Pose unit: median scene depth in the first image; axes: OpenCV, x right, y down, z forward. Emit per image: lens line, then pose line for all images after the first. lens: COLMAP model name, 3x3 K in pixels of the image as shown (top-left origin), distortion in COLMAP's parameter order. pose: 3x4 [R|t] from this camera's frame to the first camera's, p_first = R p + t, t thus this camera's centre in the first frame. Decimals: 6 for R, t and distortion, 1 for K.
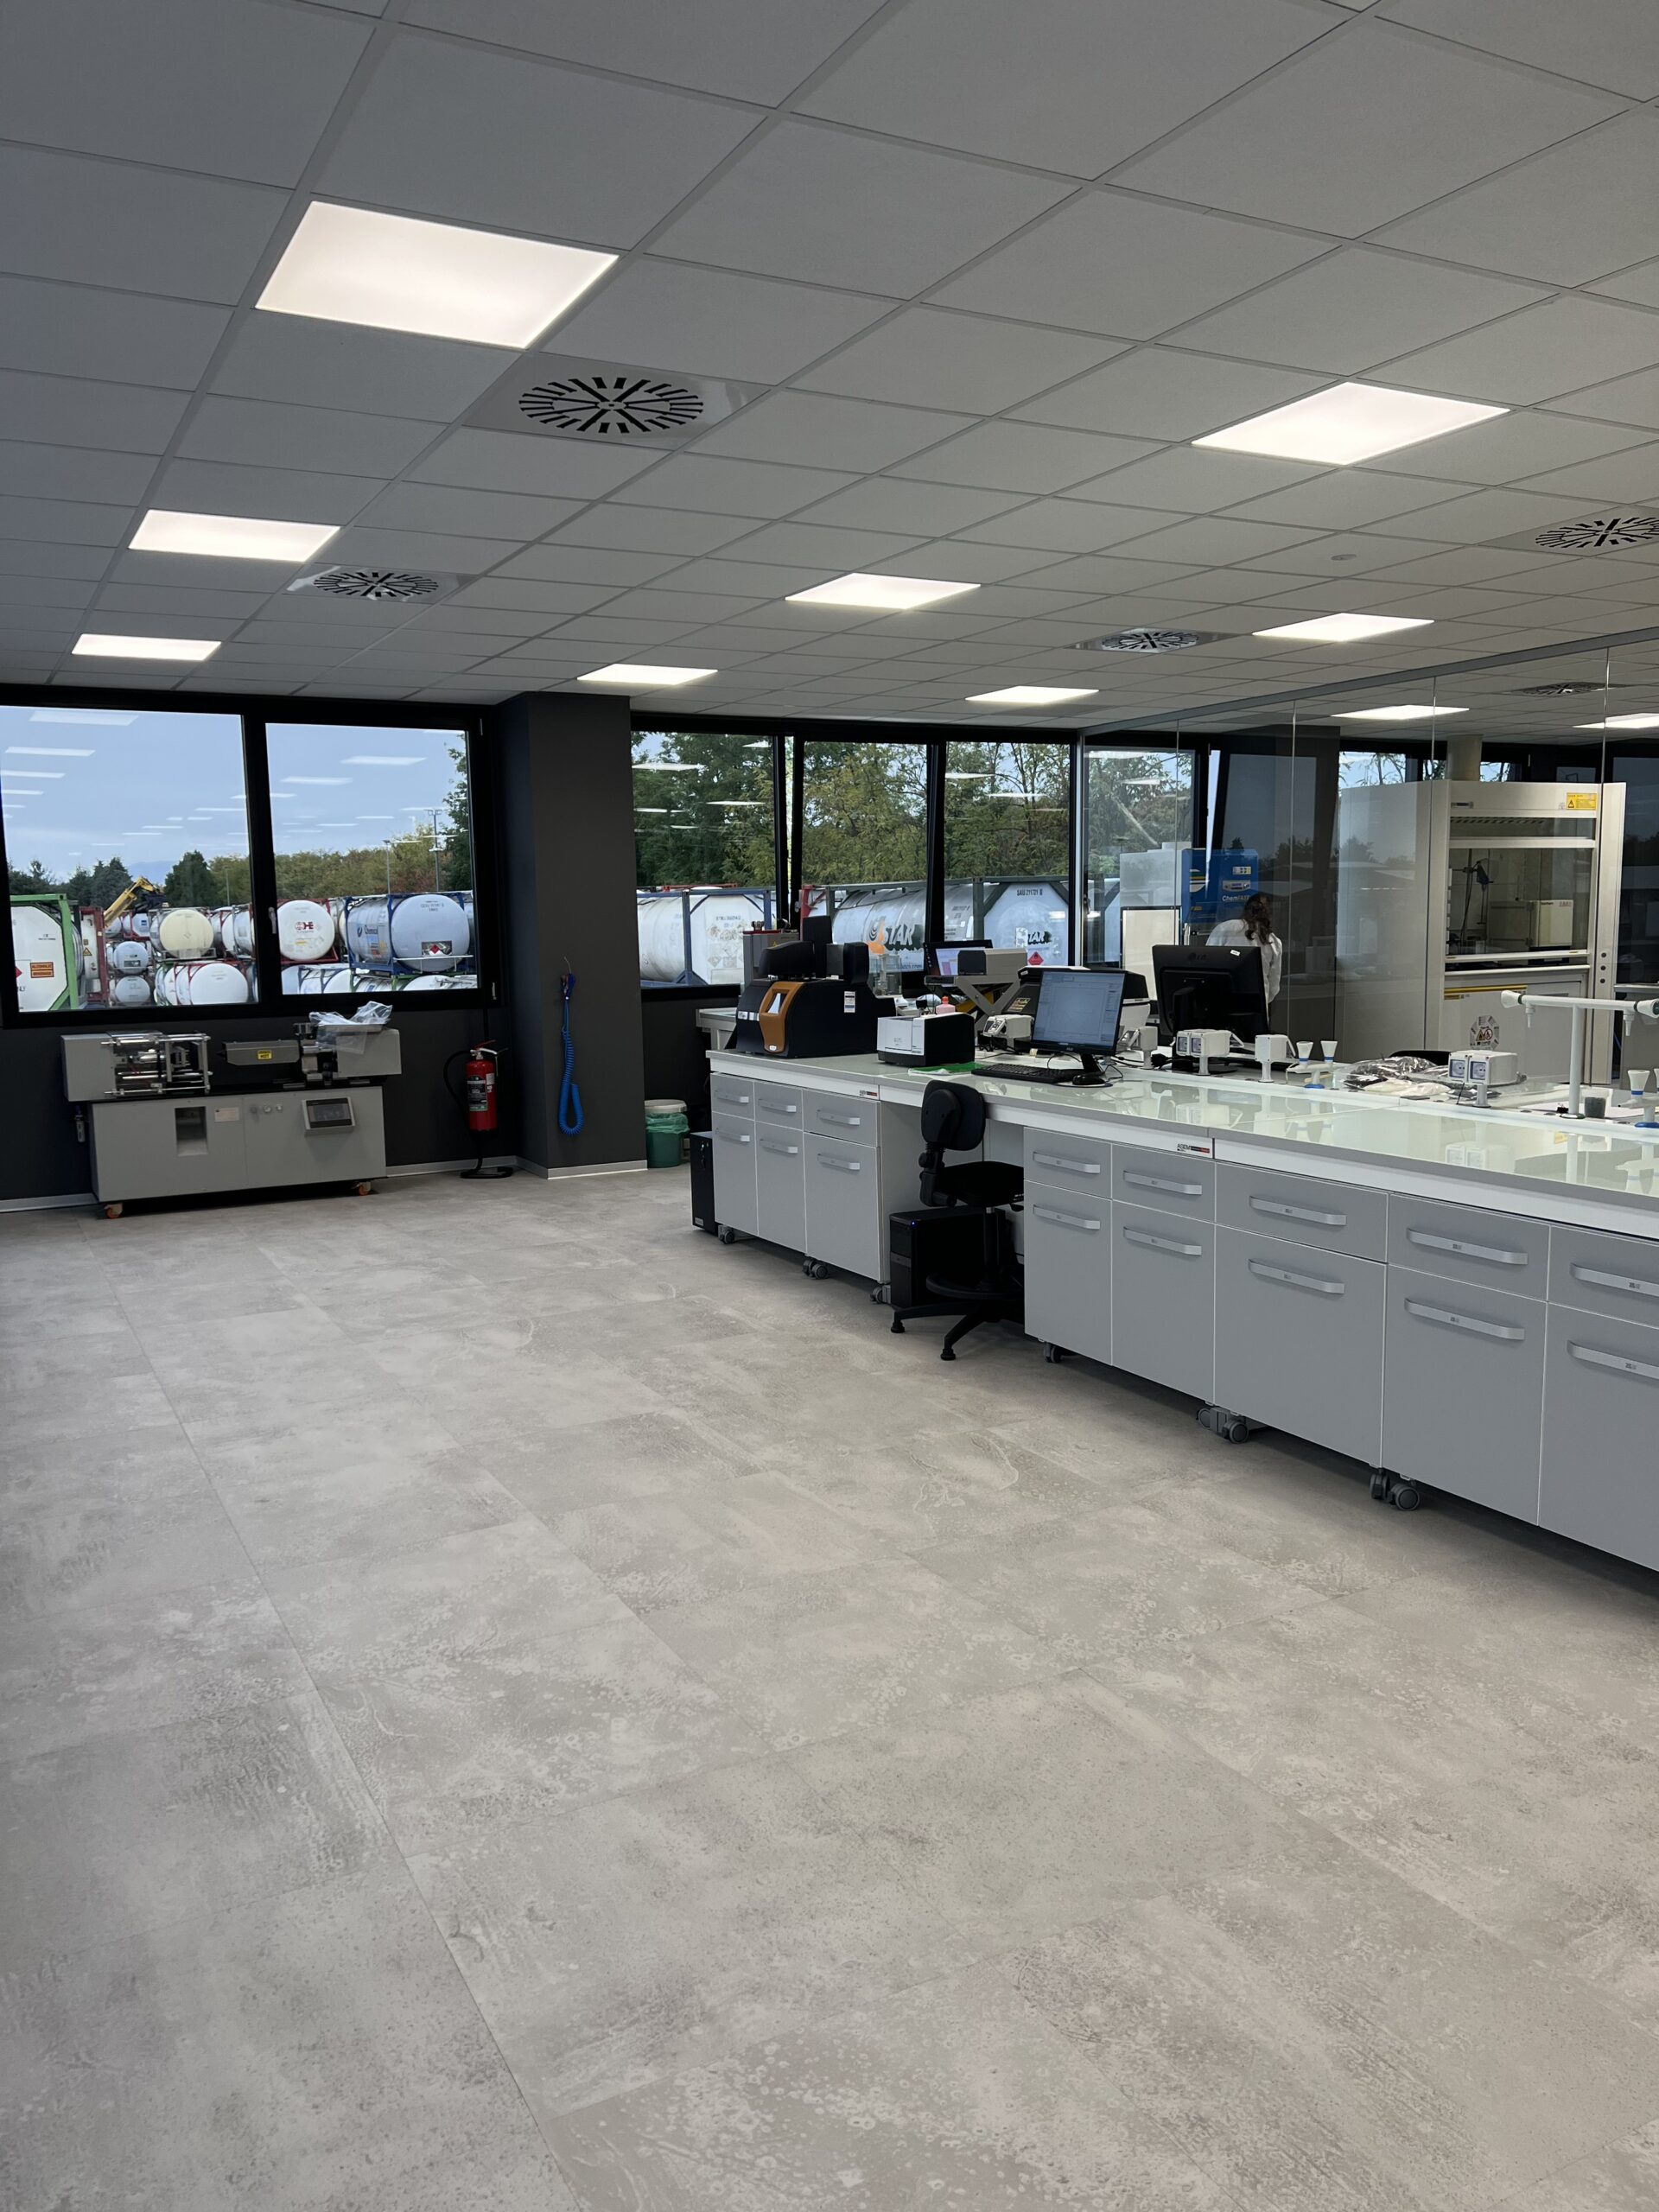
lens RADIAL K [[1662.0, 0, 838.7], [0, 1662.0, 1095.4], [0, 0, 1]] dist [0.073587, -0.084719]
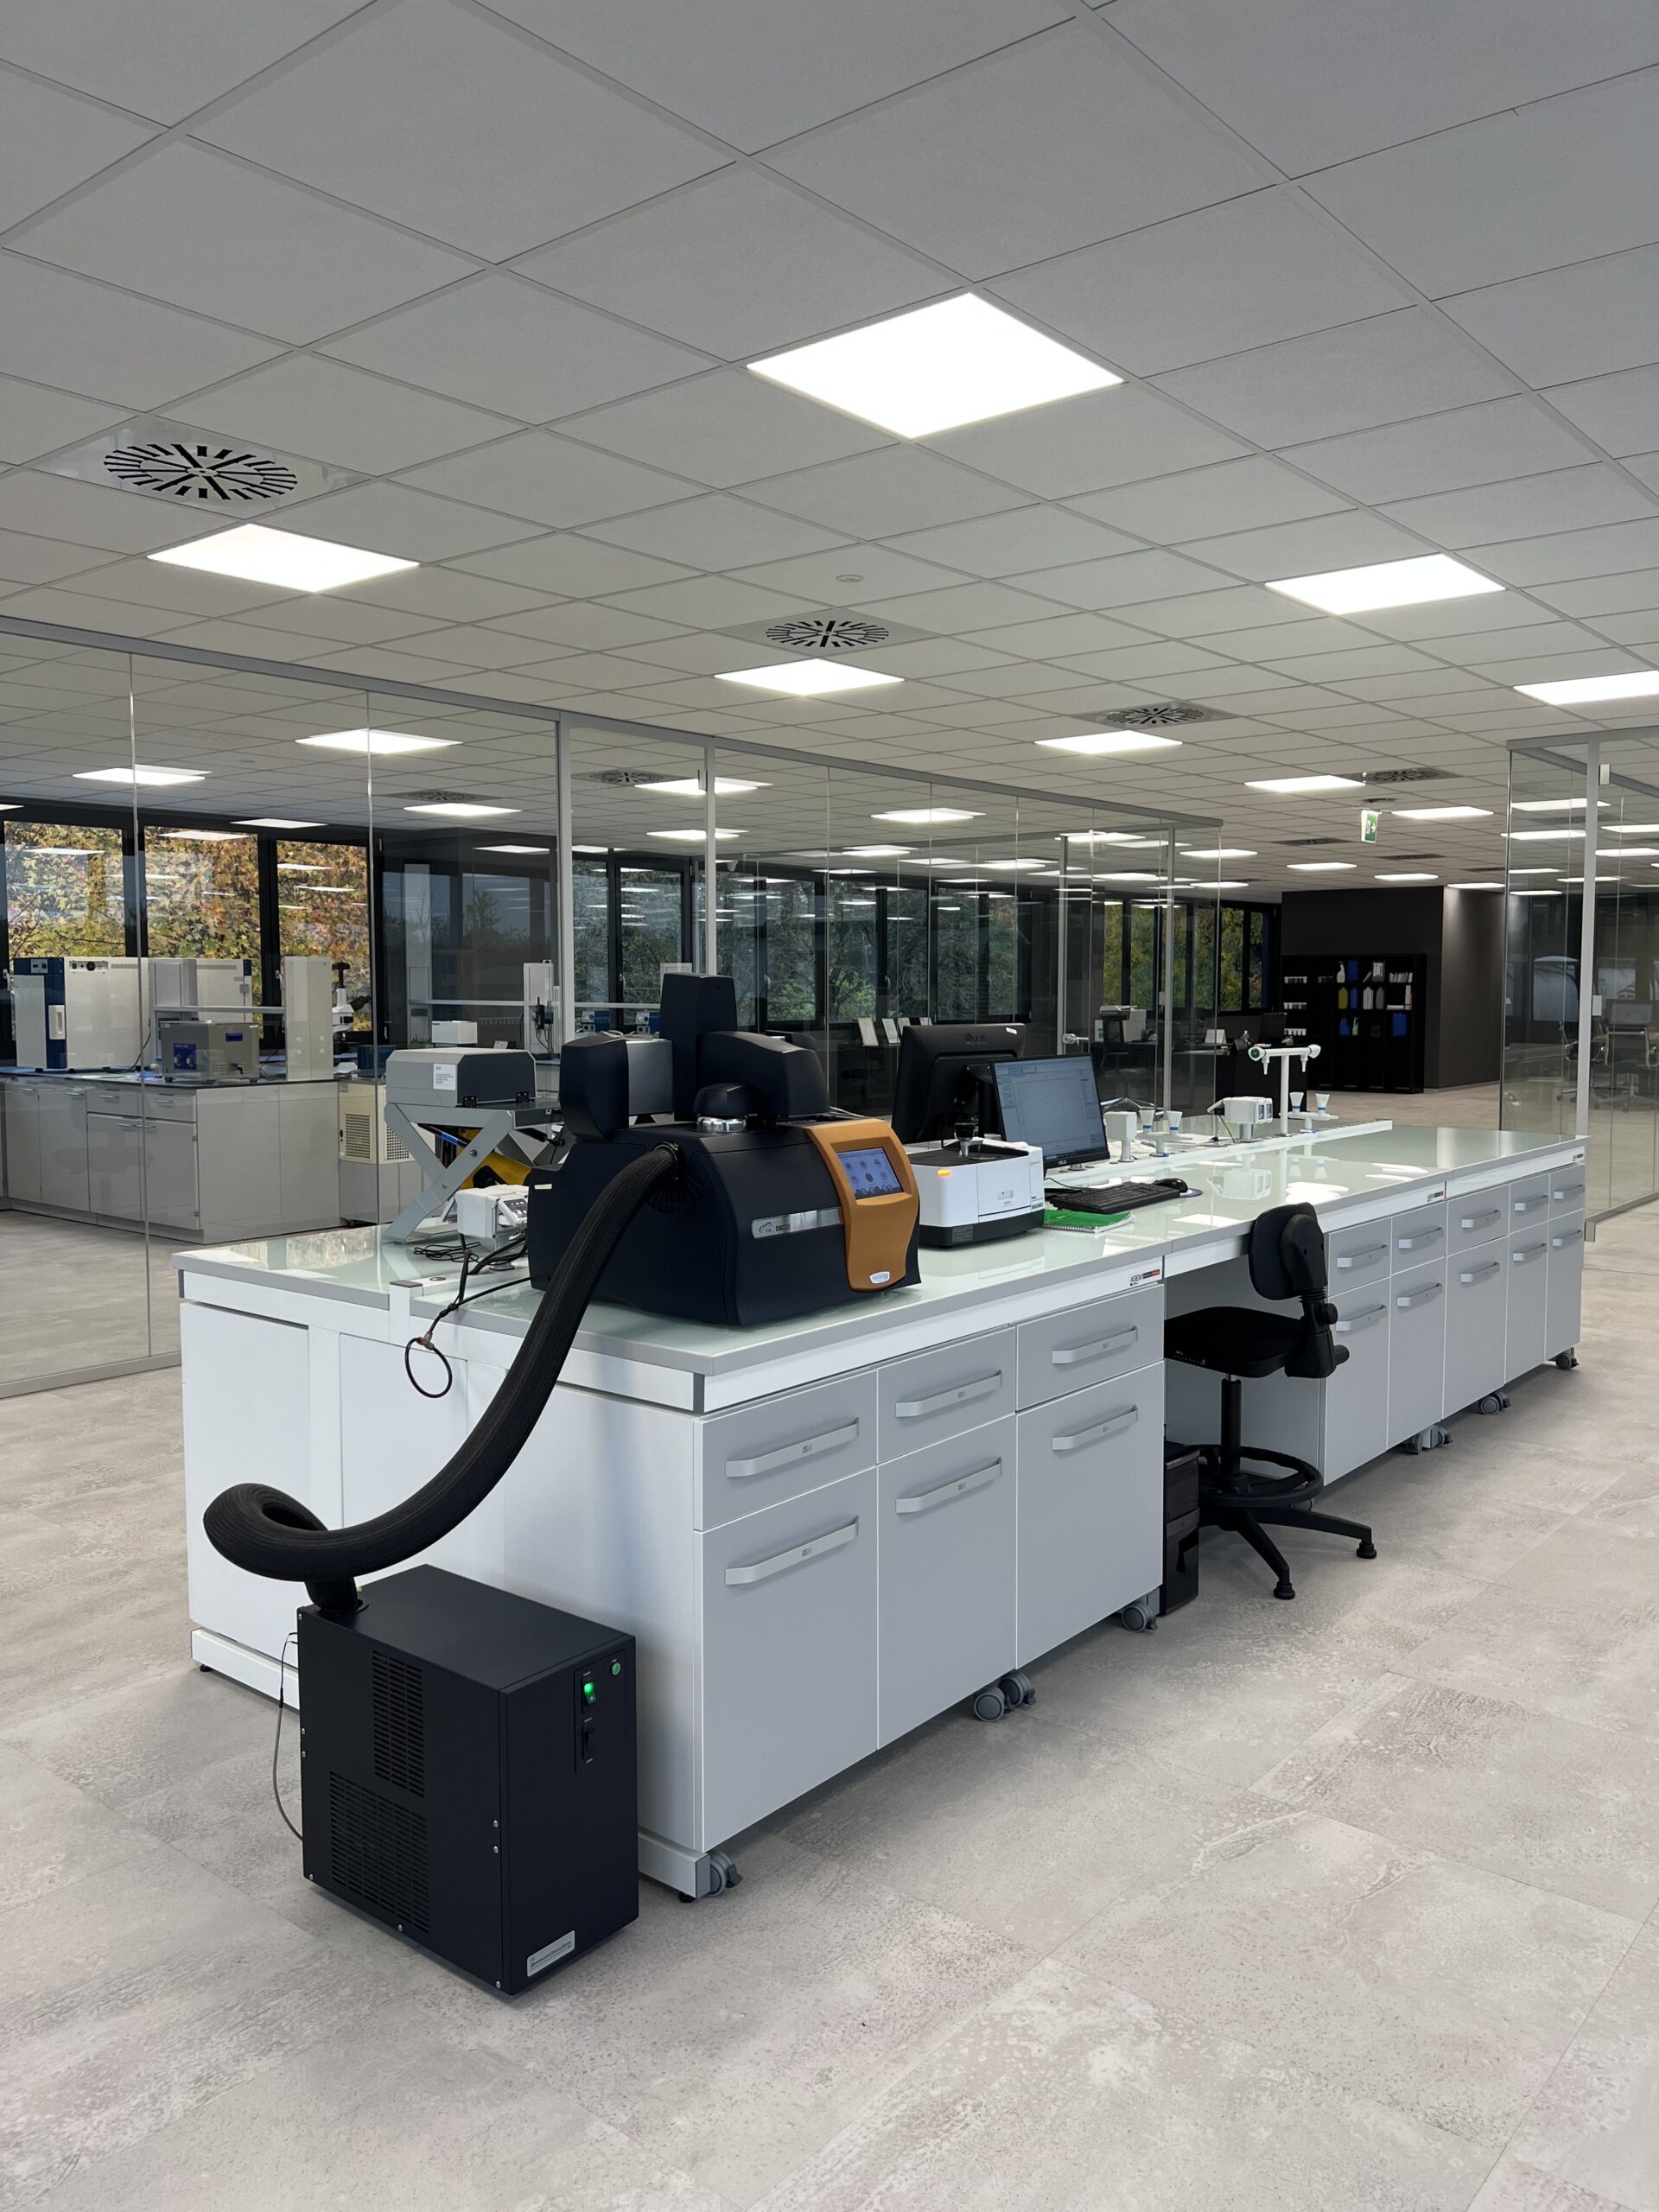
lens RADIAL K [[1662.0, 0, 838.7], [0, 1662.0, 1095.4], [0, 0, 1]] dist [0.073587, -0.084719]
pose [[-0.371053, -0.036773, 0.927883, -0.536360], [0.122752, 0.988505, 0.088263, -0.142295], [-0.920463, 0.146650, -0.362273, 1.448042]]
